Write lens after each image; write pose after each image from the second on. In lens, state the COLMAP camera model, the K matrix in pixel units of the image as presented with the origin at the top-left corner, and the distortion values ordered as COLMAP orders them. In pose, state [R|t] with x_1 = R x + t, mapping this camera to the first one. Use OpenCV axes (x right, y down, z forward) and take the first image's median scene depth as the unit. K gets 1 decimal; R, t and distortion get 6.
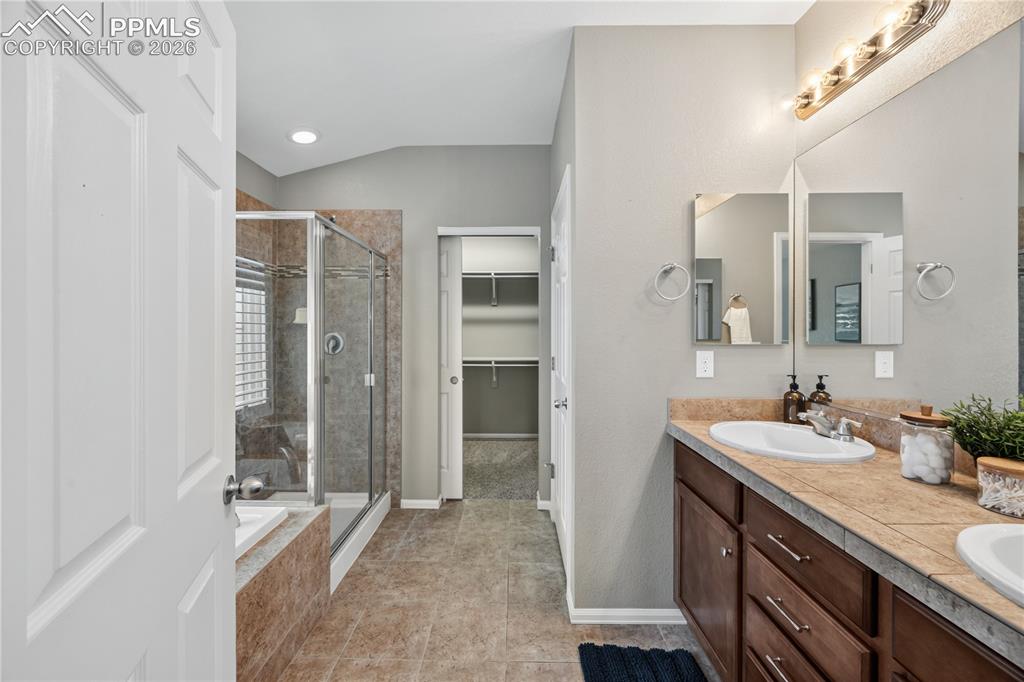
lens RADIAL K [[403.1, 0, 509.7], [0, 403.1, 335.6], [0, 0, 1]] dist [-0.000221, 0.000089]
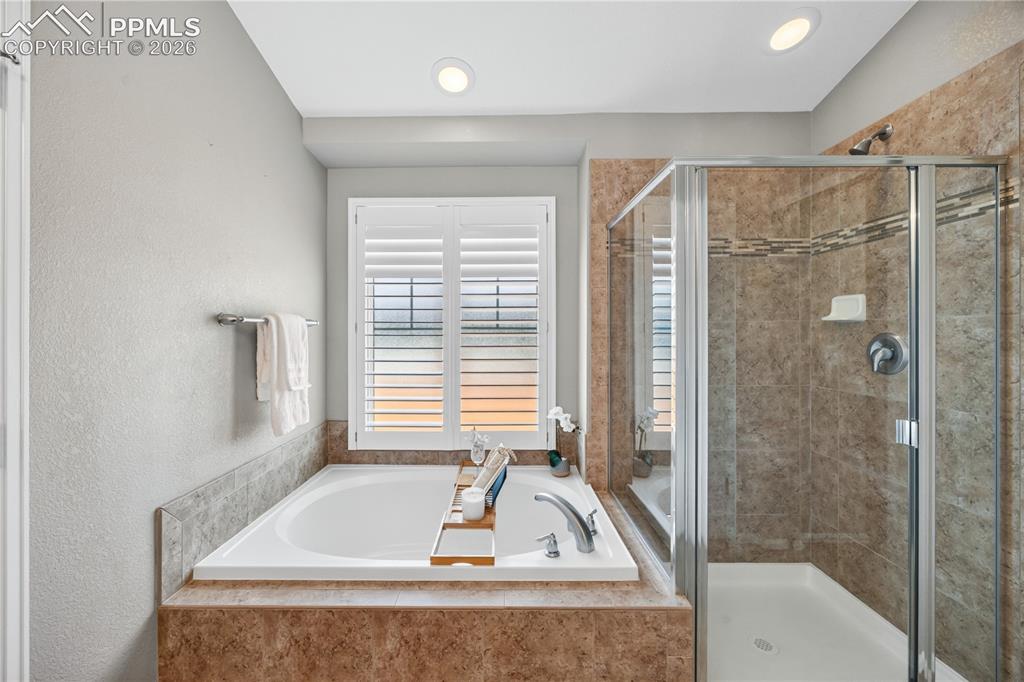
lens RADIAL K [[403.1, 0, 489.8], [0, 403.1, 334.6], [0, 0, 1]] dist [-0.000221, 0.000089]
pose [[-0.000941, 0.004399, -0.999990, 0.123672], [-0.007179, 0.999965, 0.004406, -0.005959], [0.999974, 0.007183, -0.000910, 0.451129]]
